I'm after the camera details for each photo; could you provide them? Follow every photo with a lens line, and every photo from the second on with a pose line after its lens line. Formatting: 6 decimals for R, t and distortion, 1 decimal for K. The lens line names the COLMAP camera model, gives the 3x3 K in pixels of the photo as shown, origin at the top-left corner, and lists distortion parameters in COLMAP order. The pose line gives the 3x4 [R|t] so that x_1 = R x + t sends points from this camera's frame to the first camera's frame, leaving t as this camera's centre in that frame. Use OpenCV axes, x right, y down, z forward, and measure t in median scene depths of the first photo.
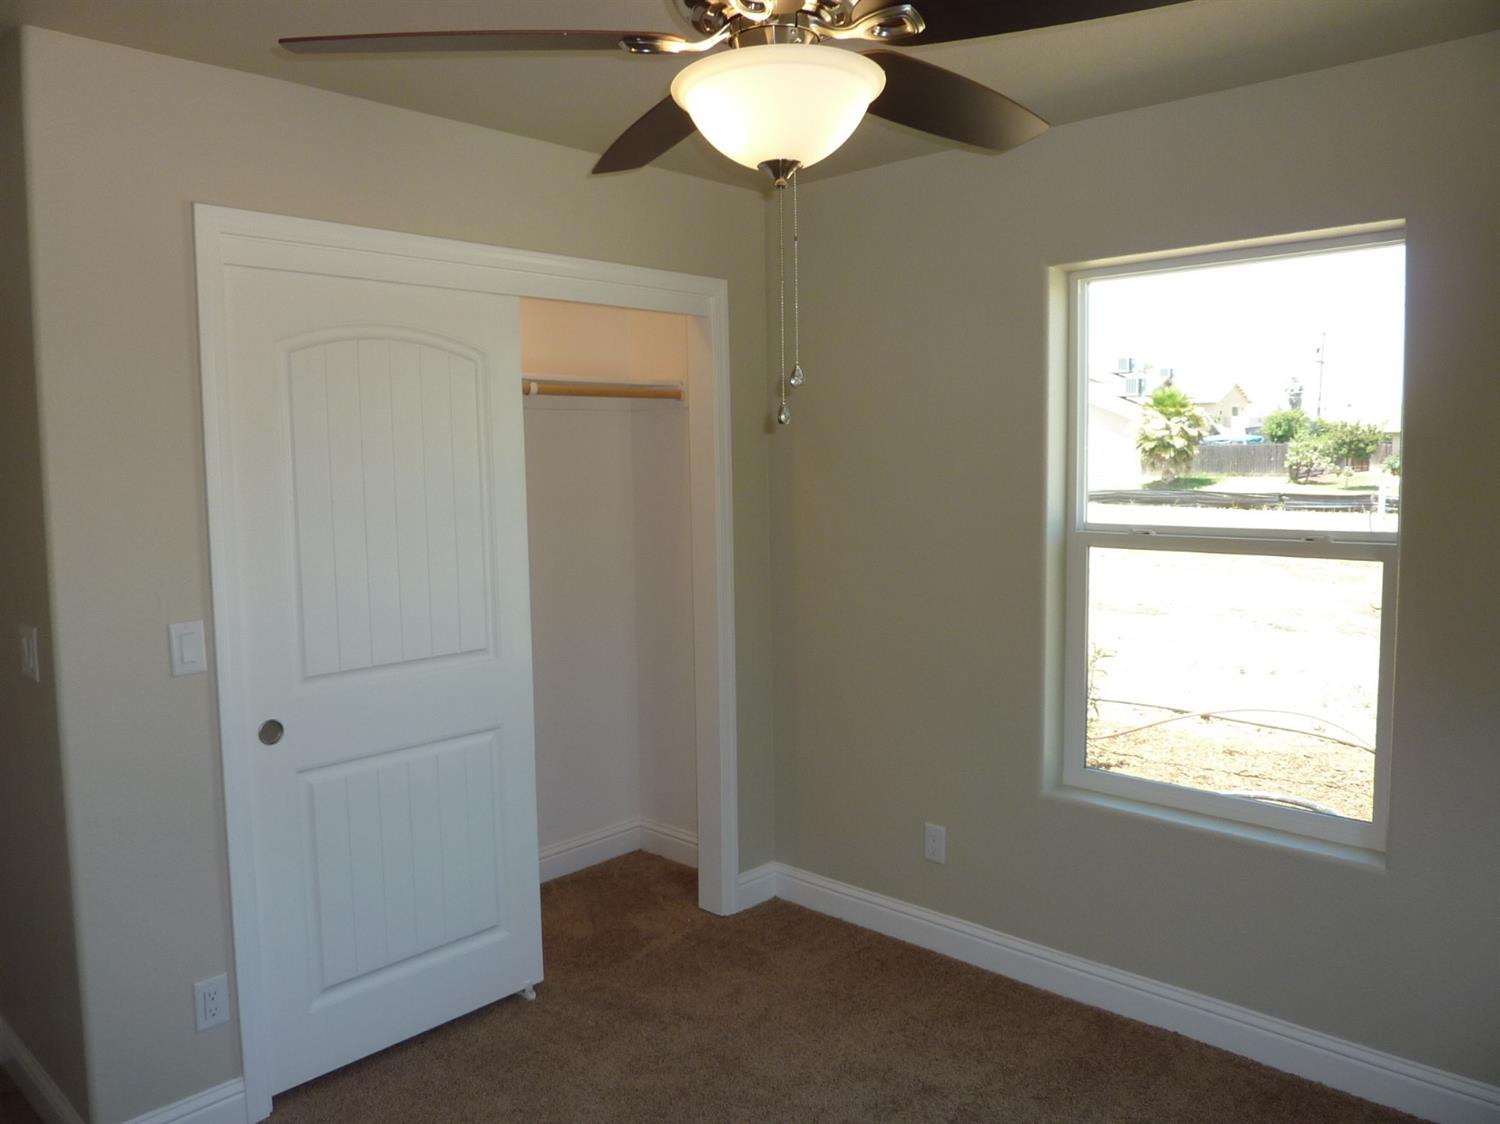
lens RADIAL K [[1124.4, 0, 758.7], [0, 1124.4, 554.9], [0, 0, 1]] dist [-0.034169, 0.007690]
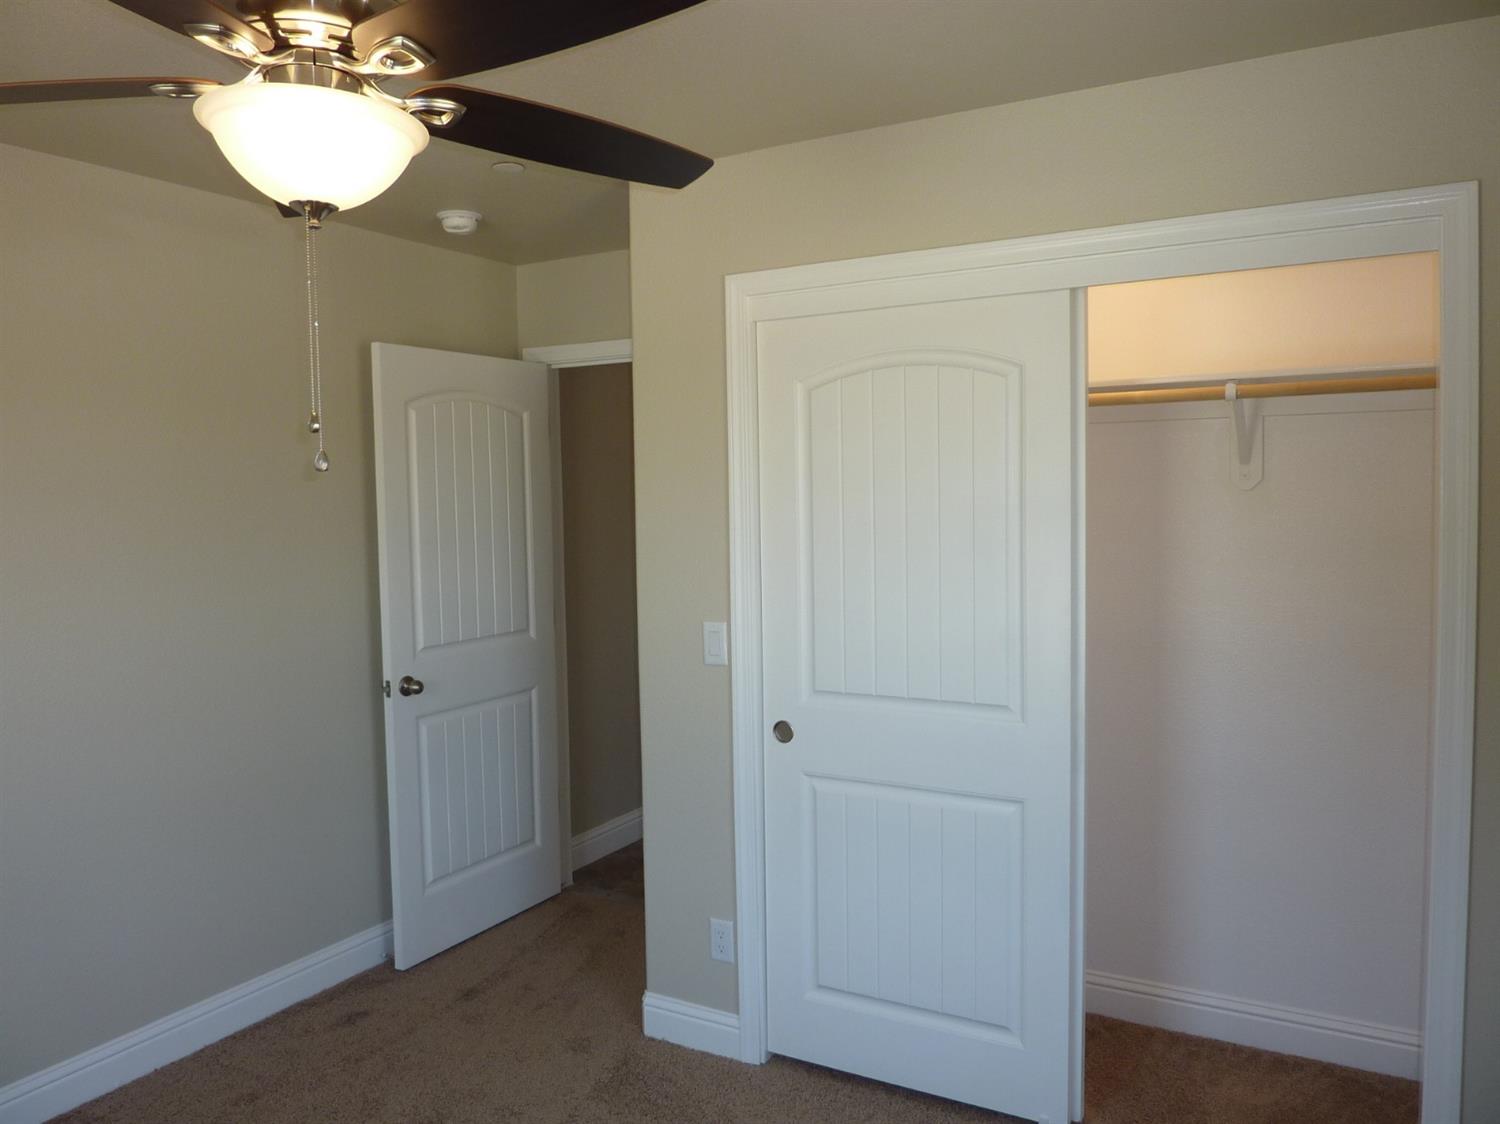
lens RADIAL K [[1124.4, 0, 740.1], [0, 1124.4, 551.7], [0, 0, 1]] dist [-0.034169, 0.007690]
pose [[0.213677, 0.065111, -0.974732, 0.559937], [-0.072234, 0.996098, 0.050703, -0.065555], [0.974230, 0.059575, 0.217546, 0.617254]]
